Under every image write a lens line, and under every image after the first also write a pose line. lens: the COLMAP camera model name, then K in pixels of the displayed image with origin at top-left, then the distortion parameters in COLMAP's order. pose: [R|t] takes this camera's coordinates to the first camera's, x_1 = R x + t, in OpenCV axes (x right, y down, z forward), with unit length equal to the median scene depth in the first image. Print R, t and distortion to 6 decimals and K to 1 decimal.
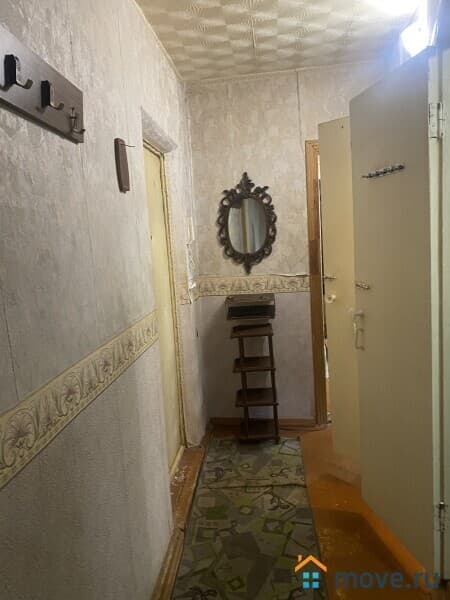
lens RADIAL K [[443.4, 0, 225.0], [0, 443.4, 300.0], [0, 0, 1]] dist [0.081527, -0.142322]
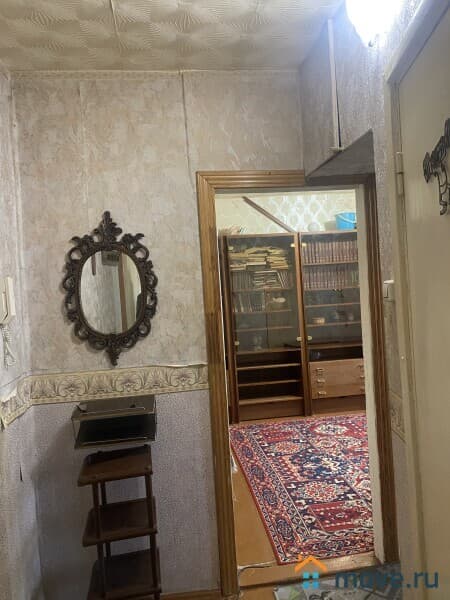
lens RADIAL K [[443.4, 0, 225.0], [0, 443.4, 300.0], [0, 0, 1]] dist [0.081527, -0.142322]
pose [[0.969460, -0.001229, 0.245247, 0.051364], [0.031751, 0.992200, -0.120542, -0.071719], [-0.243186, 0.124647, 0.961937, 0.338710]]
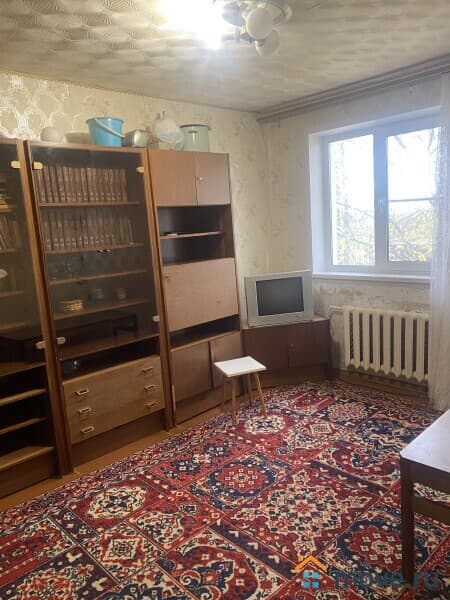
lens RADIAL K [[443.4, 0, 225.0], [0, 443.4, 300.0], [0, 0, 1]] dist [0.081527, -0.142322]
pose [[0.635788, -0.096523, 0.765804, 0.146638], [0.123257, 0.992115, 0.022717, -0.117446], [-0.761959, 0.079948, 0.642672, 0.620627]]
